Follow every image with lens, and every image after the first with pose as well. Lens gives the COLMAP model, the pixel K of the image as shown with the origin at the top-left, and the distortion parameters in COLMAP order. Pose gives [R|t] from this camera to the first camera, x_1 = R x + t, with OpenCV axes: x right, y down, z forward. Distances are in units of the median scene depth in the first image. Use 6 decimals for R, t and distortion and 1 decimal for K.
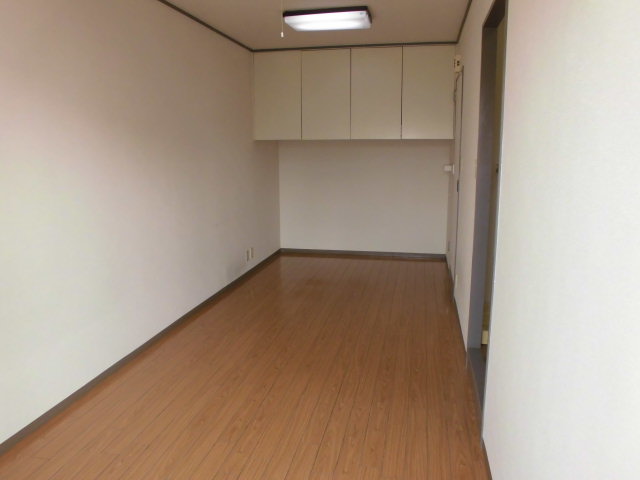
lens RADIAL K [[491.2, 0, 320.0], [0, 491.2, 240.0], [0, 0, 1]] dist [-0.142127, 0.119211]
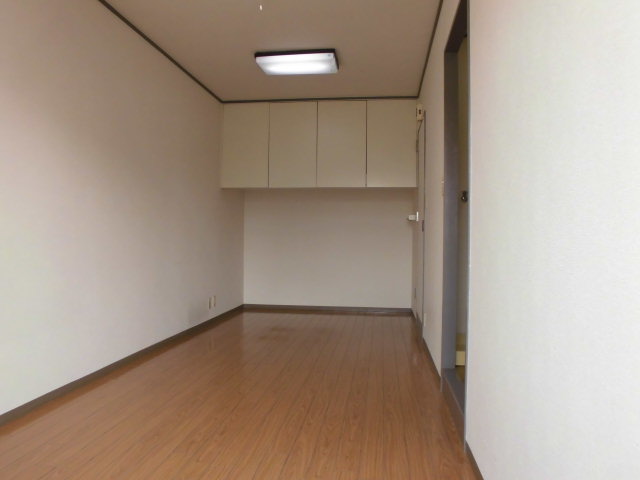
lens RADIAL K [[491.2, 0, 320.0], [0, 491.2, 240.0], [0, 0, 1]] dist [-0.142127, 0.119211]
pose [[0.996904, 0.014170, 0.077345, -0.013689], [-0.000222, 0.984132, -0.177440, 0.153501], [-0.078632, 0.176874, 0.981088, 0.035963]]
